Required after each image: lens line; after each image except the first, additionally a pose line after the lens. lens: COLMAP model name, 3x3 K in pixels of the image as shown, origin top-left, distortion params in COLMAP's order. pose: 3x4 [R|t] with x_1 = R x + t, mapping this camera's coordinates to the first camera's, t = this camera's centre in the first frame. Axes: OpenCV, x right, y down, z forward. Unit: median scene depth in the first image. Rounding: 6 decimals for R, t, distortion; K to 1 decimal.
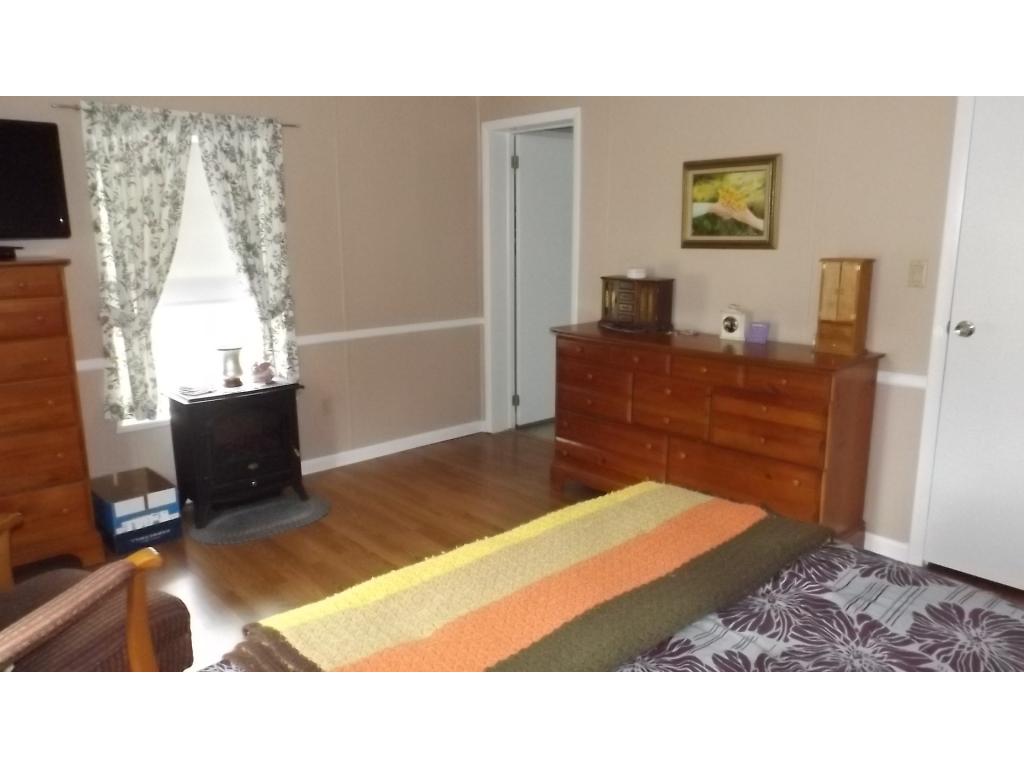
lens RADIAL K [[739.9, 0, 511.3], [0, 739.9, 381.9], [0, 0, 1]] dist [0.010491, -0.007390]
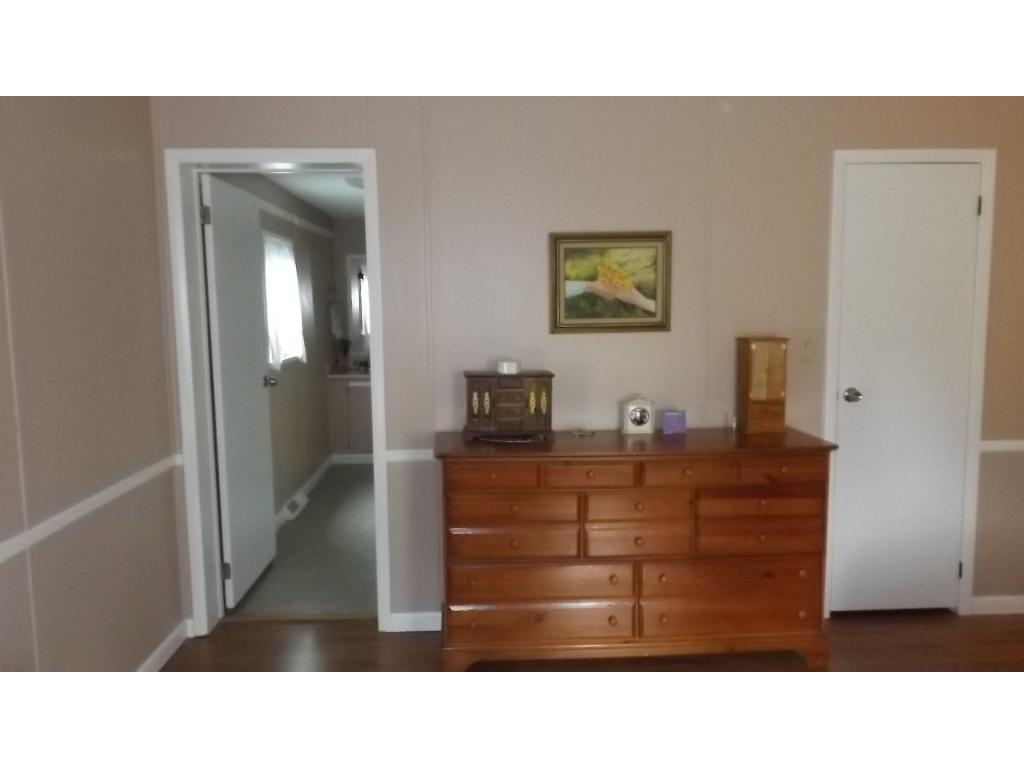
lens RADIAL K [[744.1, 0, 508.2], [0, 744.1, 383.1], [0, 0, 1]] dist [0.009242, -0.009943]
pose [[0.637501, -0.084528, 0.765798, -0.478377], [0.166007, 0.985686, -0.029396, -0.116516], [-0.752352, 0.145868, 0.642409, 0.539925]]
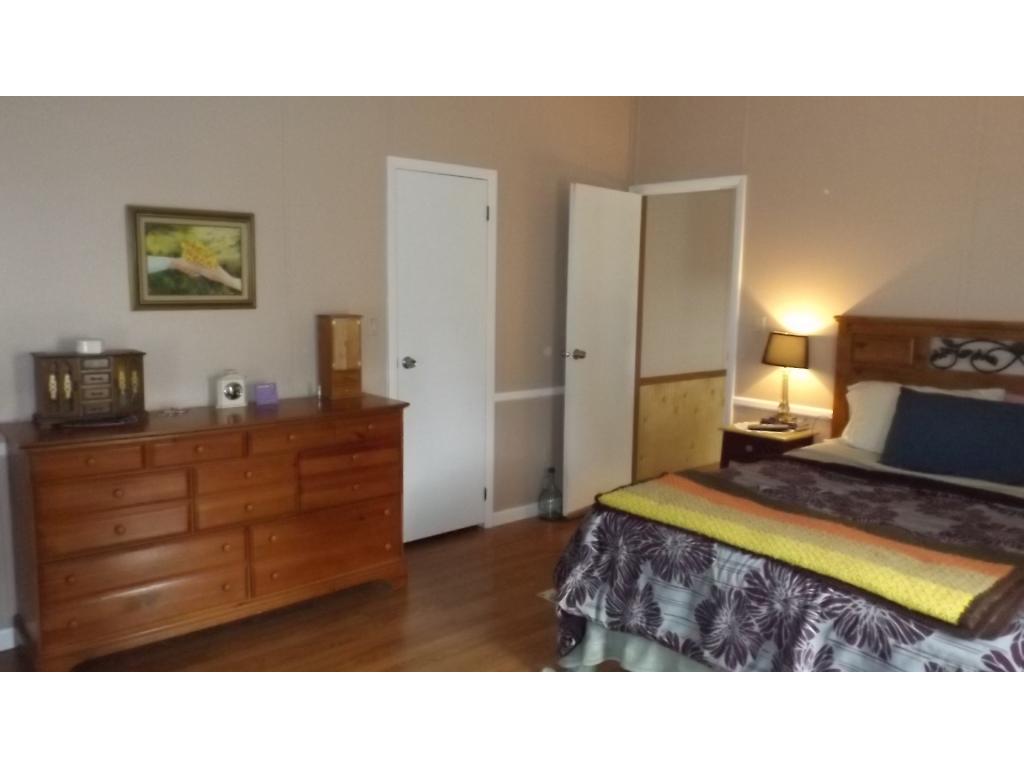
lens RADIAL K [[744.1, 0, 508.2], [0, 744.1, 383.1], [0, 0, 1]] dist [0.009242, -0.009943]
pose [[0.037171, -0.125902, 0.991346, -0.601974], [0.189735, 0.974876, 0.116696, -0.129680], [-0.981131, 0.183756, 0.060125, 0.606659]]
